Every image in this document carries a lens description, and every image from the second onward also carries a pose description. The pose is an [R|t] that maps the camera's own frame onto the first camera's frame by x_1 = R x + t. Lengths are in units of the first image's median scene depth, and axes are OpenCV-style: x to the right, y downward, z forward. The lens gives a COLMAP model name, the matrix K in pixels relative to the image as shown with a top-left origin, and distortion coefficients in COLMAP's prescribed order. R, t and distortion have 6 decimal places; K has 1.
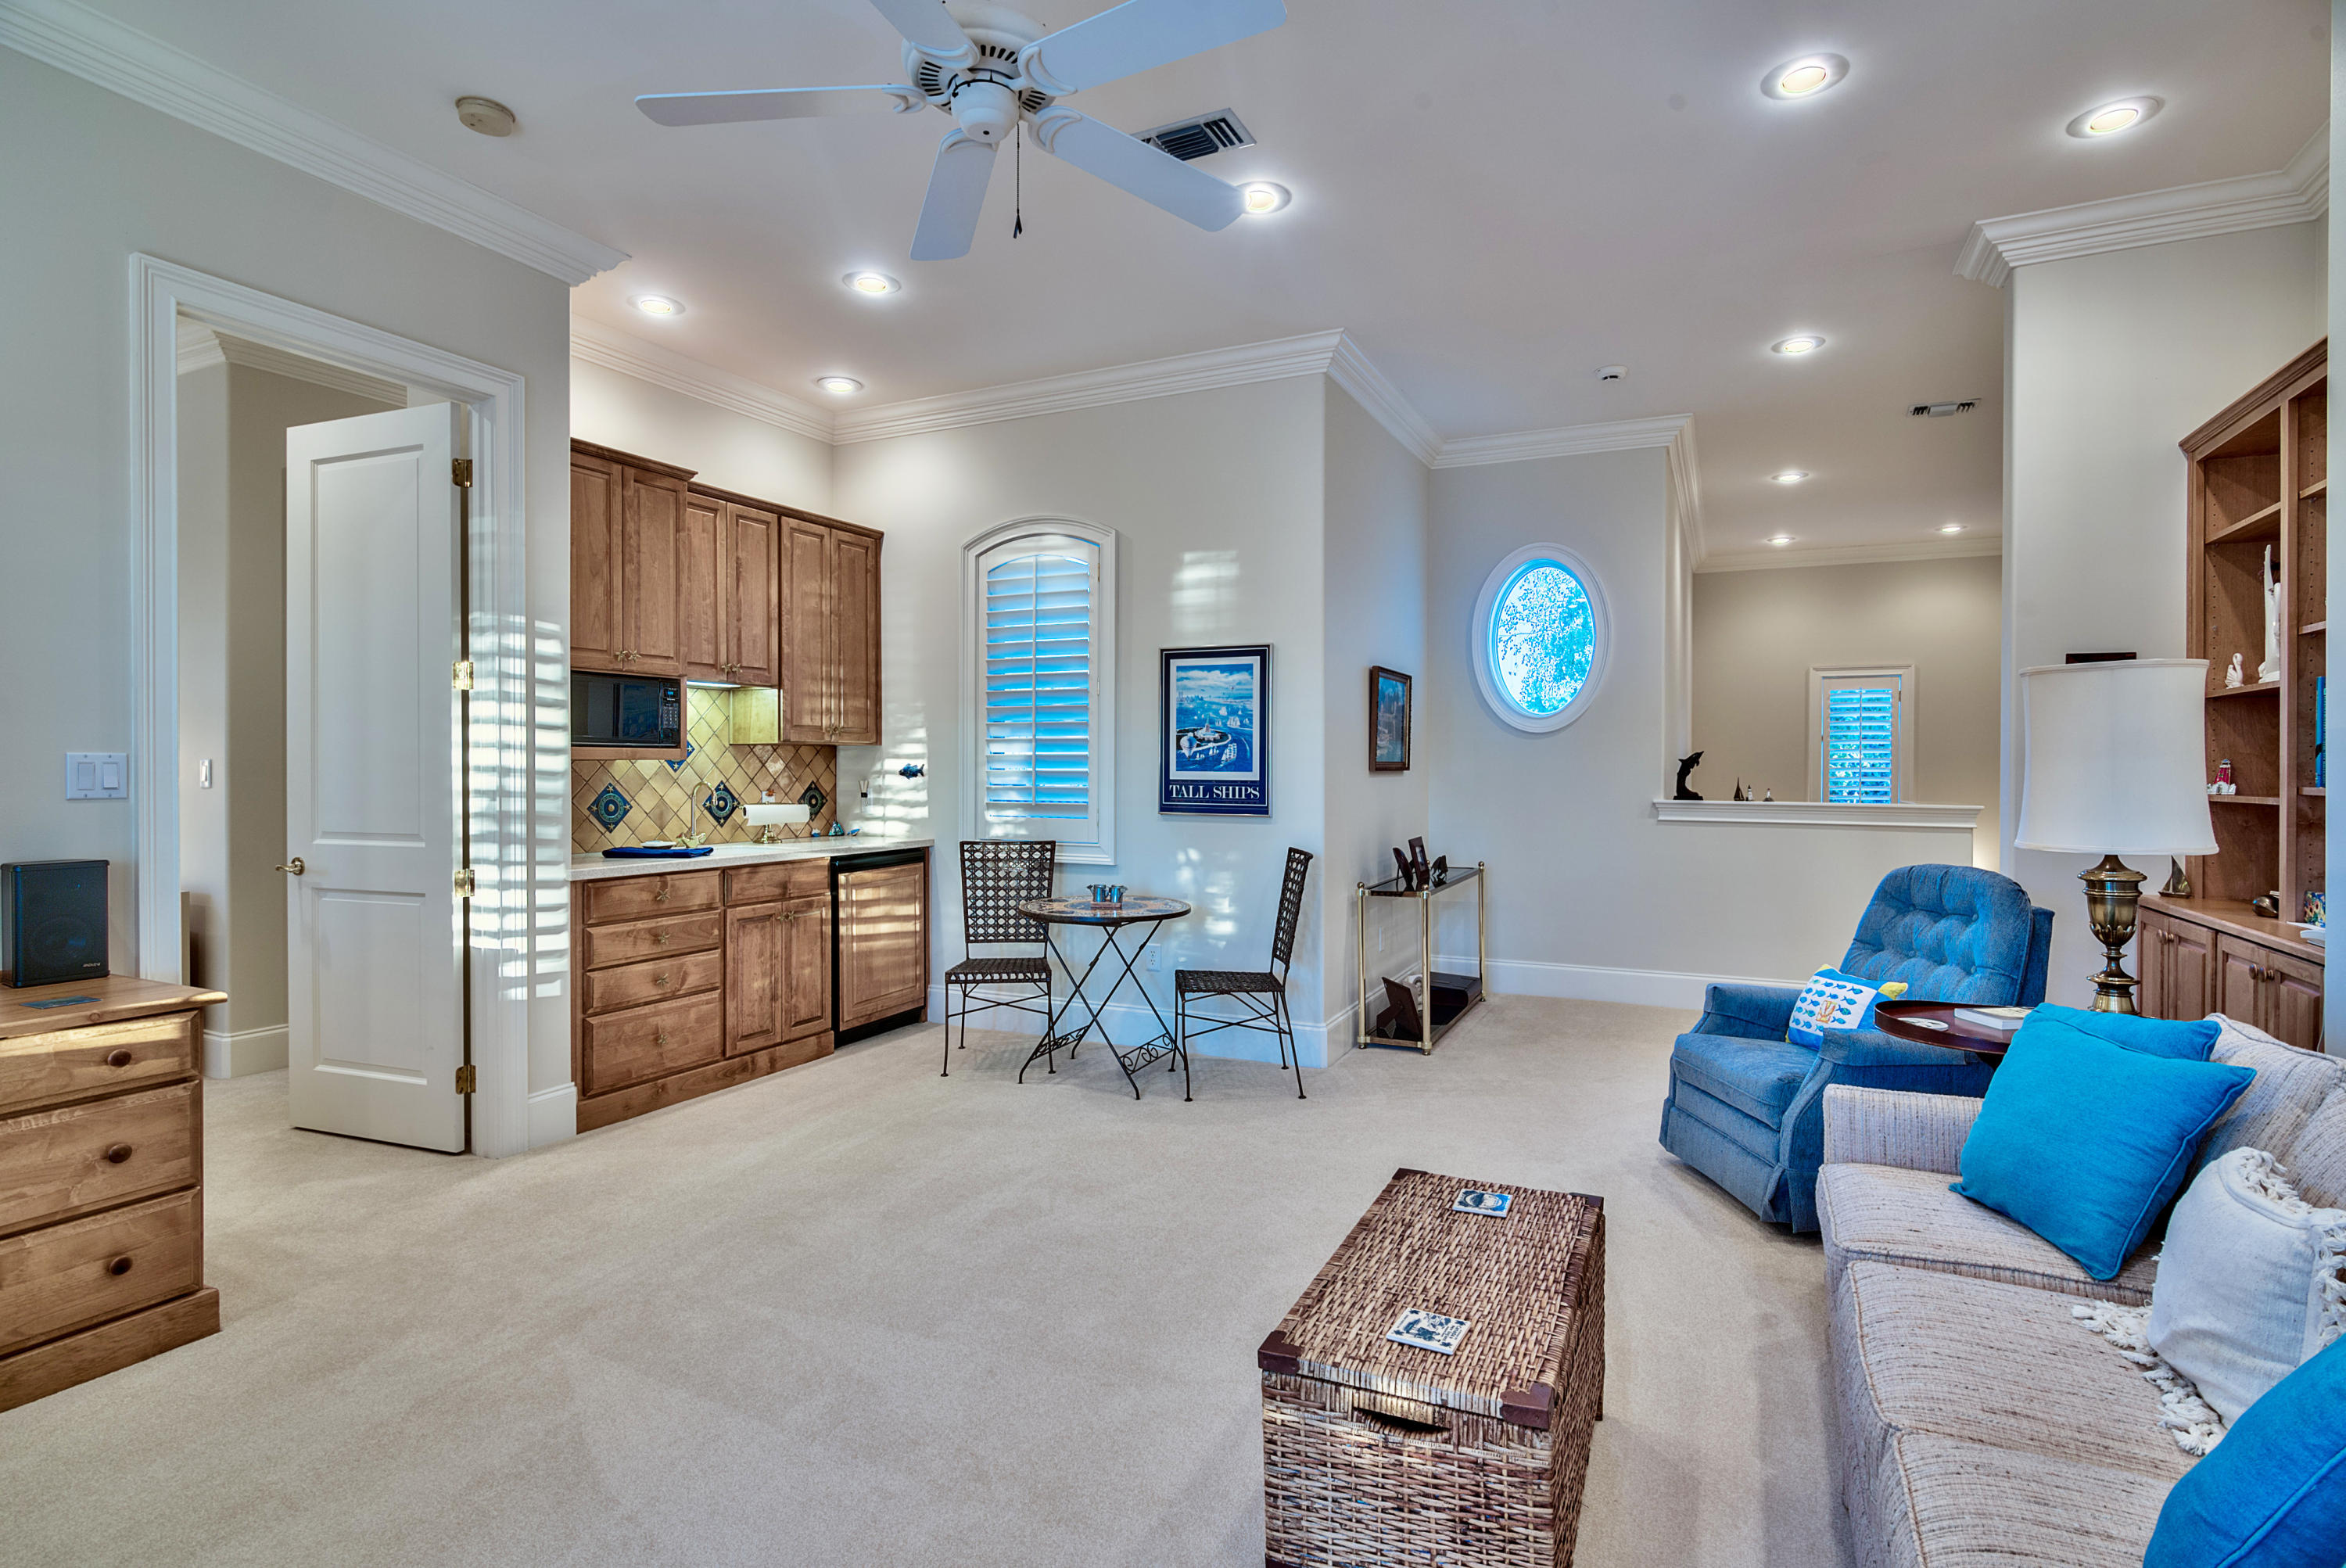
lens RADIAL K [[1151.8, 0, 1162.7], [0, 1151.8, 768.6], [0, 0, 1]] dist [-0.006136, -0.000105]
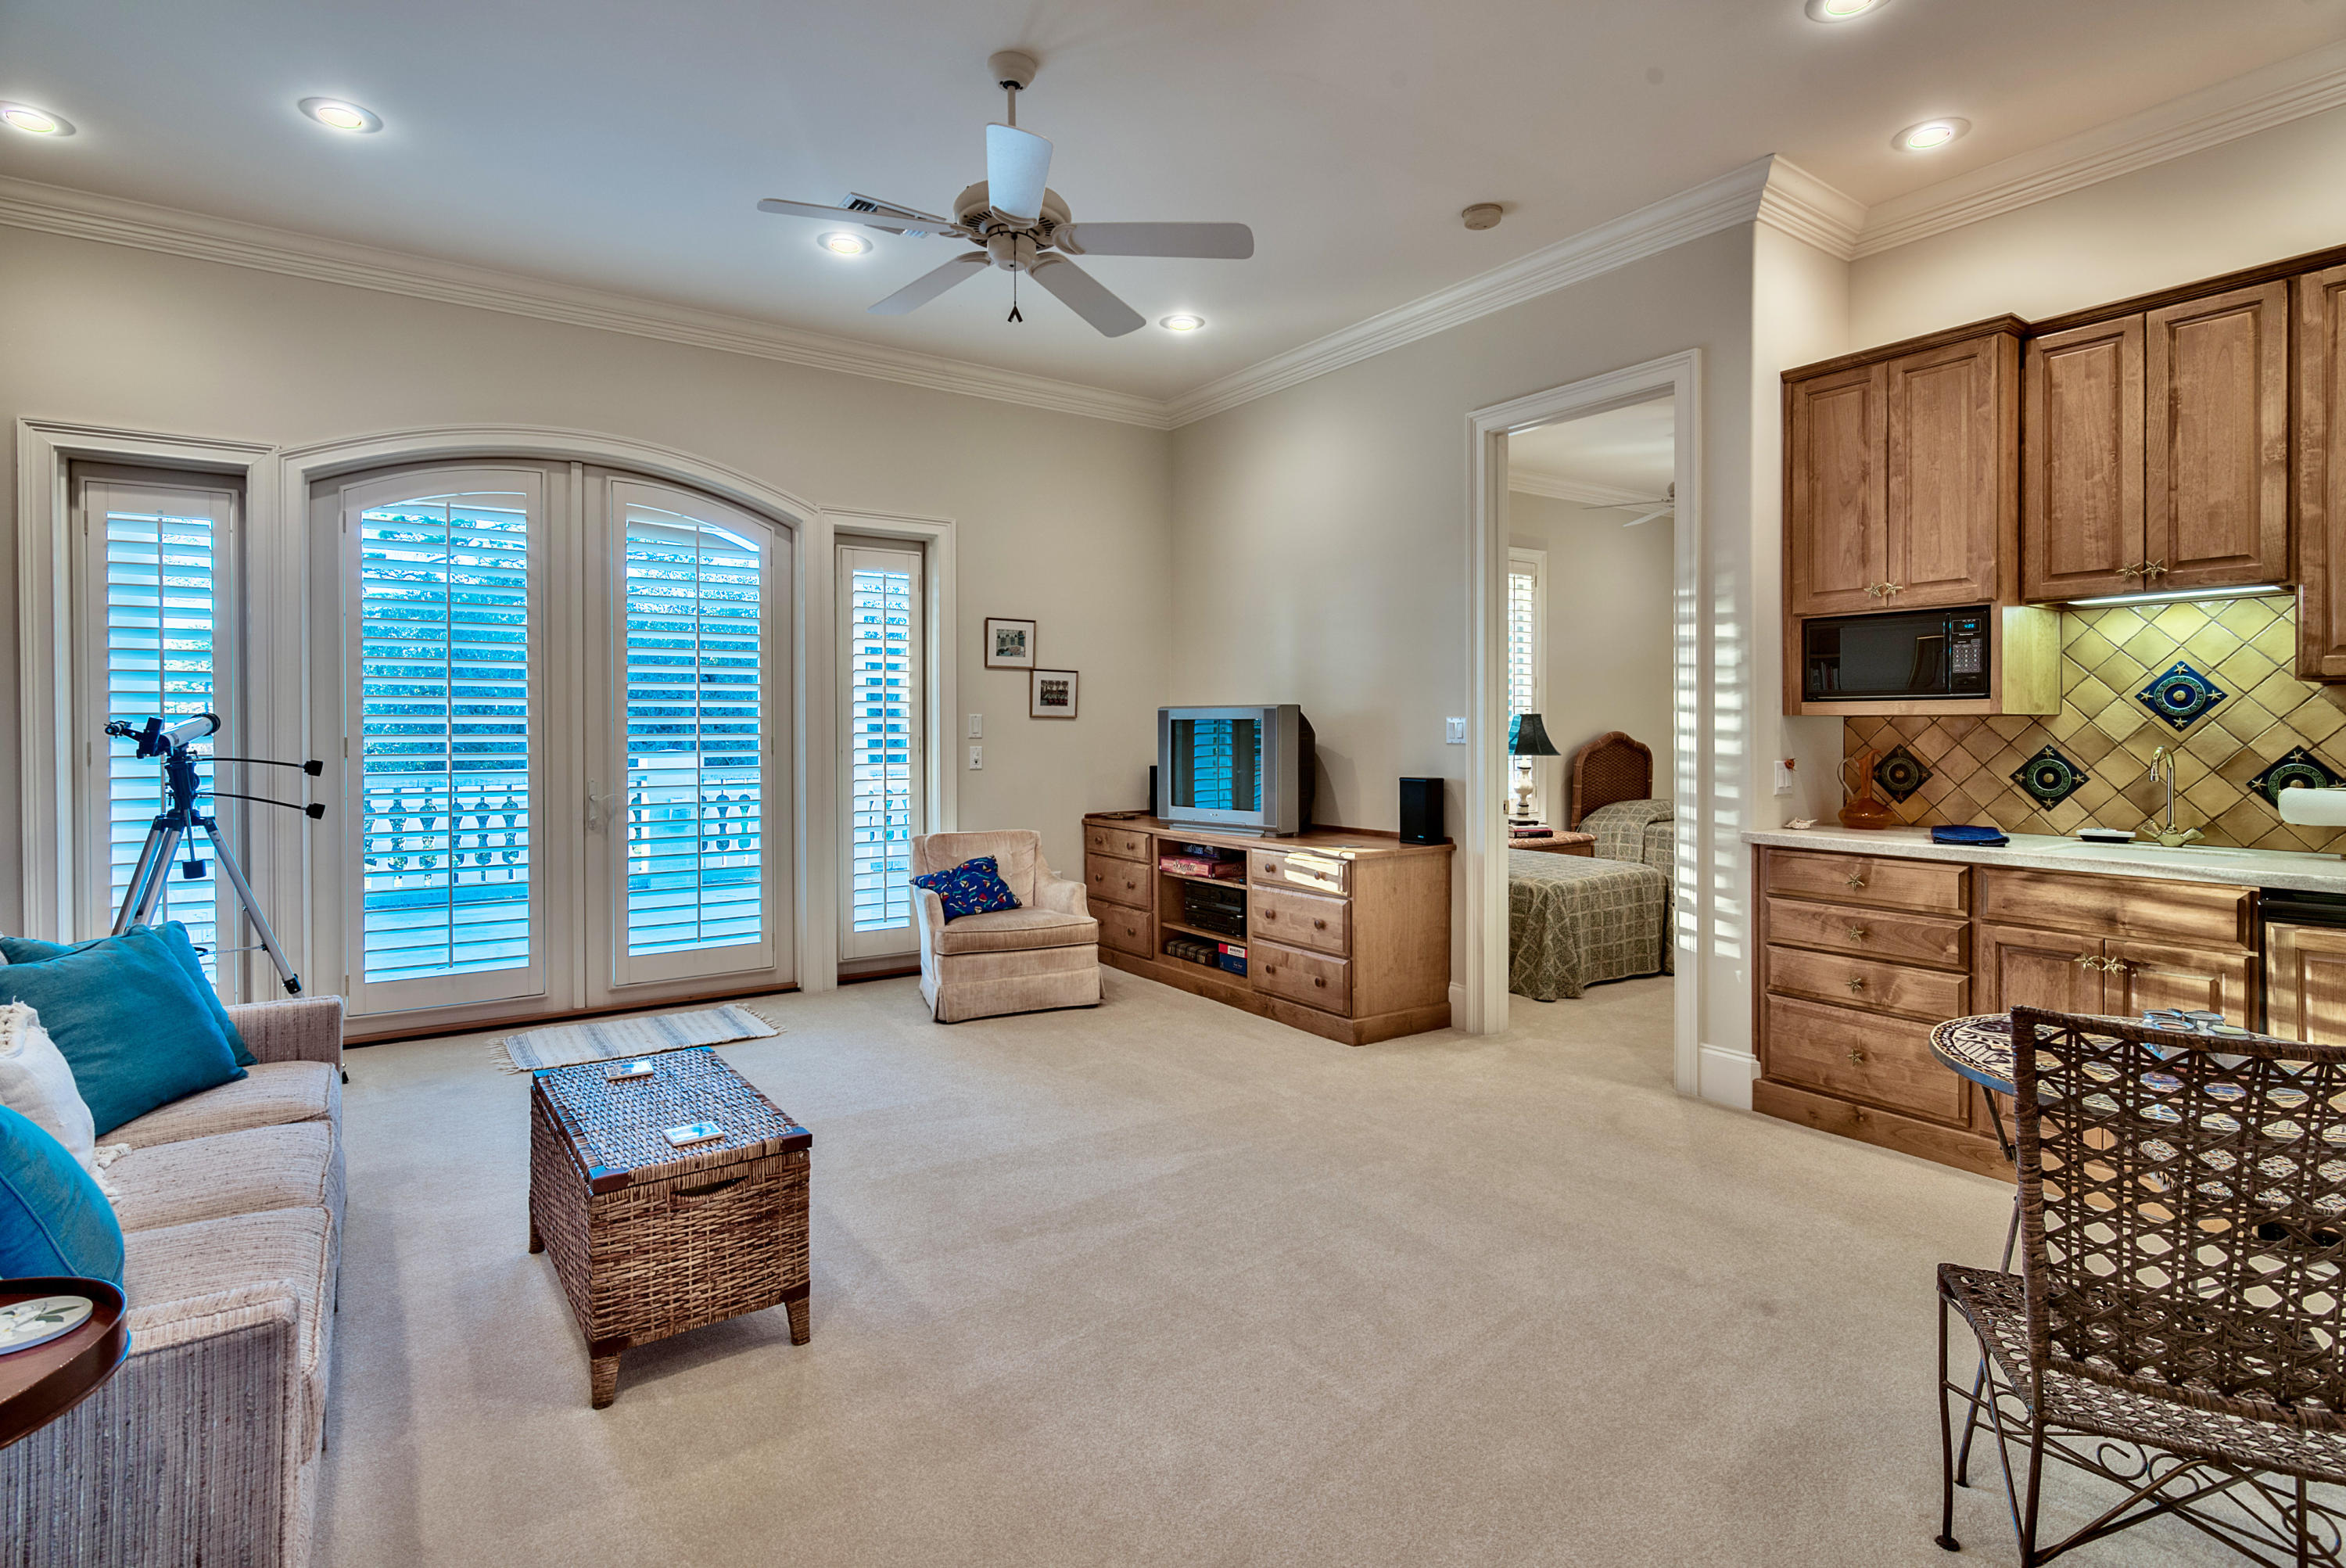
lens RADIAL K [[1154.0, 0, 1180.6], [0, 1154.0, 739.9], [0, 0, 1]] dist [-0.003474, -0.000035]
pose [[-0.470049, 0.011222, -0.882569, 0.501754], [-0.000004, 0.999919, 0.012717, -0.000541], [0.882640, 0.005981, -0.470011, 0.936607]]
